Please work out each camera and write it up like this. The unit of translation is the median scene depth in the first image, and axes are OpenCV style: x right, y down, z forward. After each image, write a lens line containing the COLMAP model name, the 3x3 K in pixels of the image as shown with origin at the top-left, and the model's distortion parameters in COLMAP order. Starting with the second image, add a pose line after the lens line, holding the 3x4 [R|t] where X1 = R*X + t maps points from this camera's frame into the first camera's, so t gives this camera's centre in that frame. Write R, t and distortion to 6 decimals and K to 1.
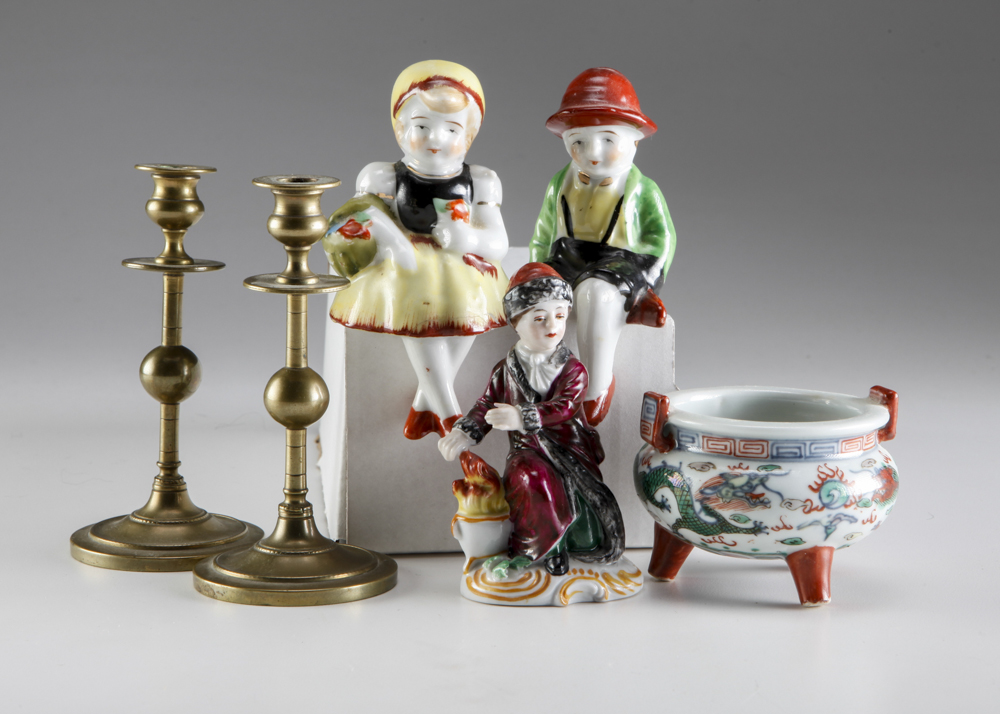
lens RADIAL K [[2074.4, 0, 500.8], [0, 2074.4, 357.4], [0, 0, 1]] dist [-0.070554, 0.000000]
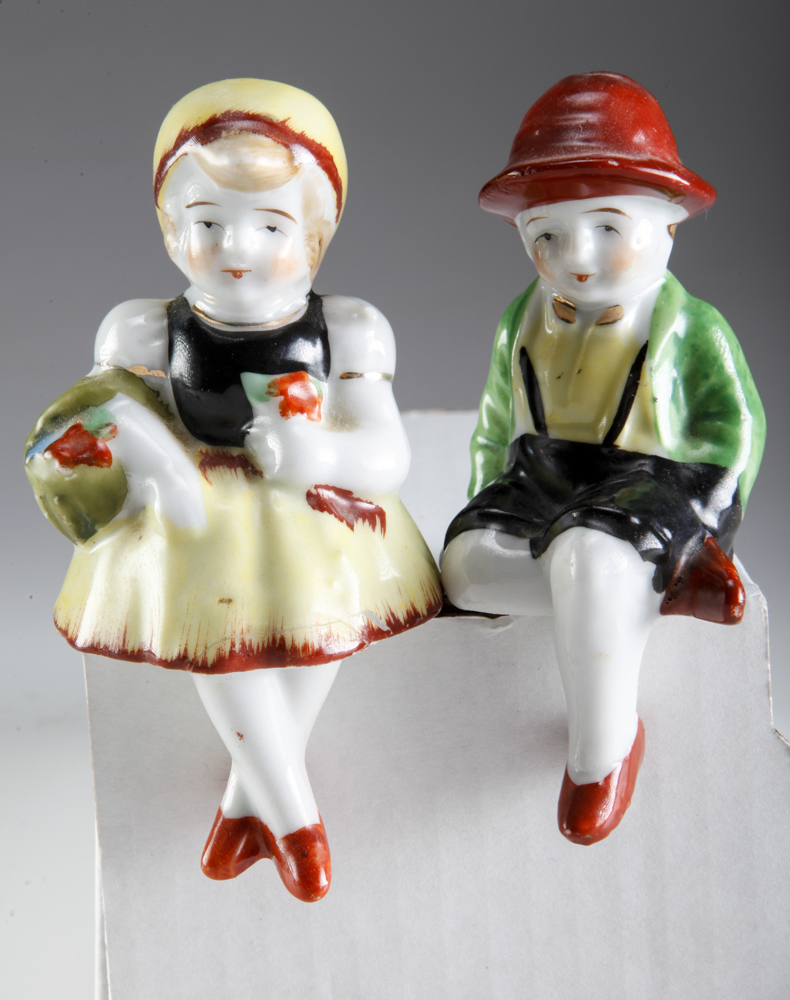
lens RADIAL K [[2094.5, 0, 409.1], [0, 2094.5, 521.6], [0, 0, 1]] dist [0.215894, 0.000000]
pose [[0.991962, -0.039472, -0.120218, 0.062288], [0.045251, 0.997929, 0.045720, -0.062529], [0.118164, -0.050792, 0.991694, 0.518469]]
